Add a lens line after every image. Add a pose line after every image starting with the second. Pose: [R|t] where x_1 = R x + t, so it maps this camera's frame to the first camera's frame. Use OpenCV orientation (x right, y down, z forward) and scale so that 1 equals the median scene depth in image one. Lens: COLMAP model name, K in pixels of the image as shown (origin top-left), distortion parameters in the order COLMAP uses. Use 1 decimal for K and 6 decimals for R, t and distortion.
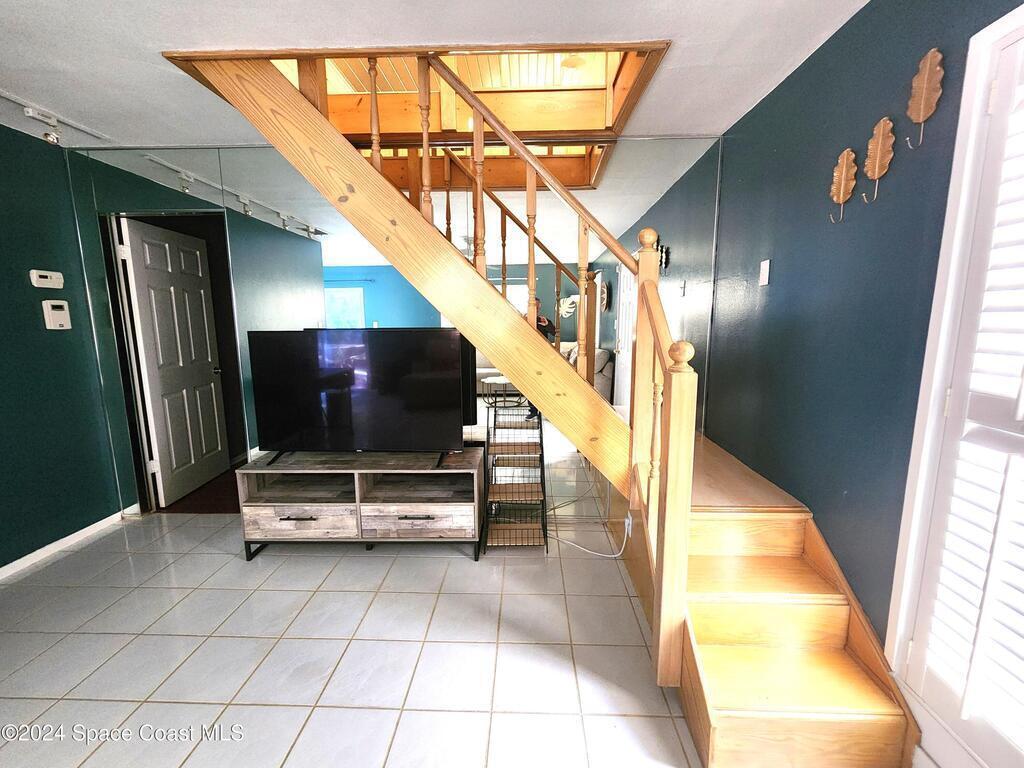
lens RADIAL K [[424.3, 0, 506.4], [0, 424.3, 380.9], [0, 0, 1]] dist [-0.002169, 0.000970]
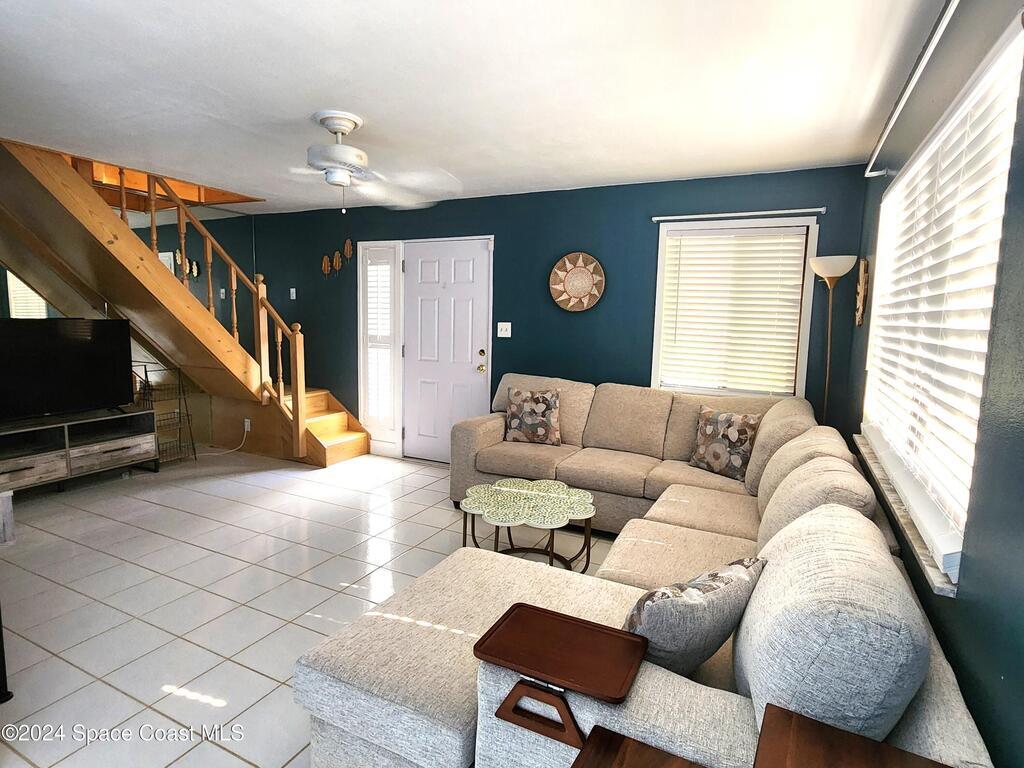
lens RADIAL K [[546.9, 0, 510.0], [0, 546.9, 381.4], [0, 0, 1]] dist [0.001800, 0.002196]
pose [[0.410863, -0.099625, 0.906238, -1.347668], [0.110187, 0.992151, 0.059114, 0.133269], [-0.905014, 0.075568, 0.418615, -1.017487]]
